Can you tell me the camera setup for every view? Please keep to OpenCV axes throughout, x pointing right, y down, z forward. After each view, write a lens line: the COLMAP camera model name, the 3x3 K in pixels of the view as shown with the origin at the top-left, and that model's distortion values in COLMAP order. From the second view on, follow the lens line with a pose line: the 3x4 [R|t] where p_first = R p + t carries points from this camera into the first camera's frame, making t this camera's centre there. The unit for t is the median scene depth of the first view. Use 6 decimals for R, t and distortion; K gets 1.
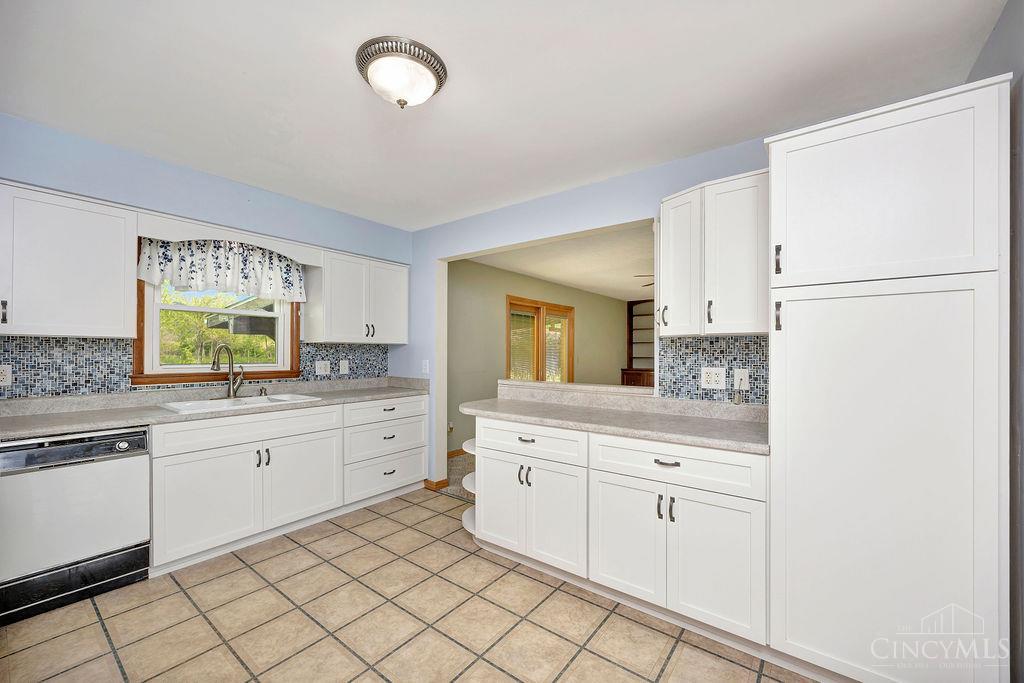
lens RADIAL K [[398.6, 0, 506.2], [0, 398.6, 353.5], [0, 0, 1]] dist [-0.003070, 0.001156]
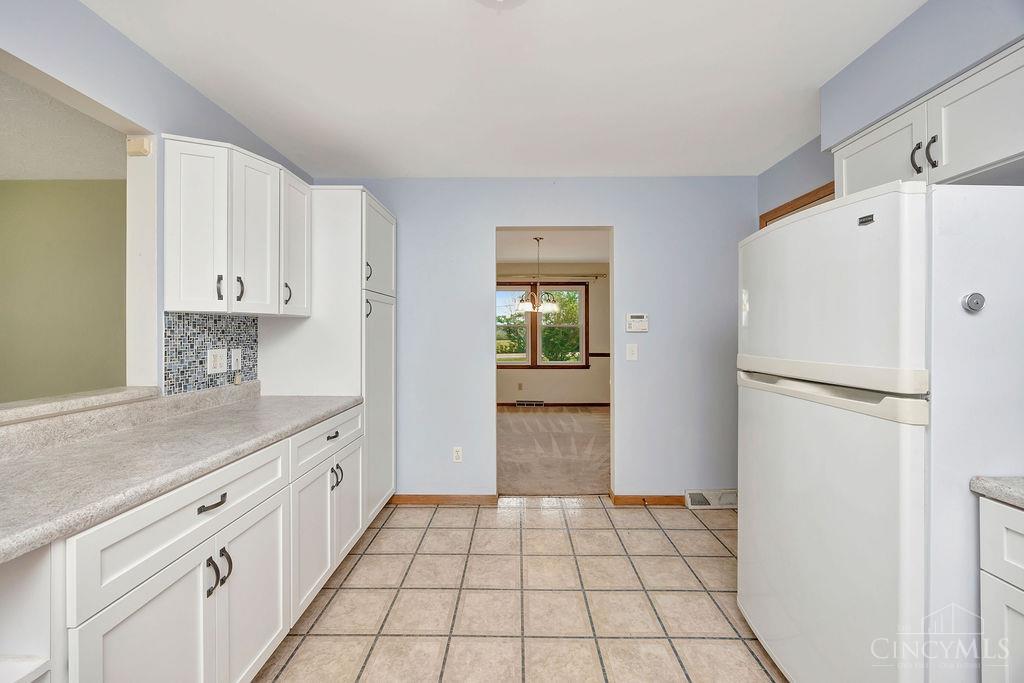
lens RADIAL K [[398.6, 0, 522.5], [0, 398.6, 327.6], [0, 0, 1]] dist [-0.003070, 0.001156]
pose [[-0.612402, 0.006736, 0.790518, -0.583937], [-0.000454, 0.999961, -0.008873, -0.006161], [-0.790546, -0.005792, -0.612375, 0.959674]]
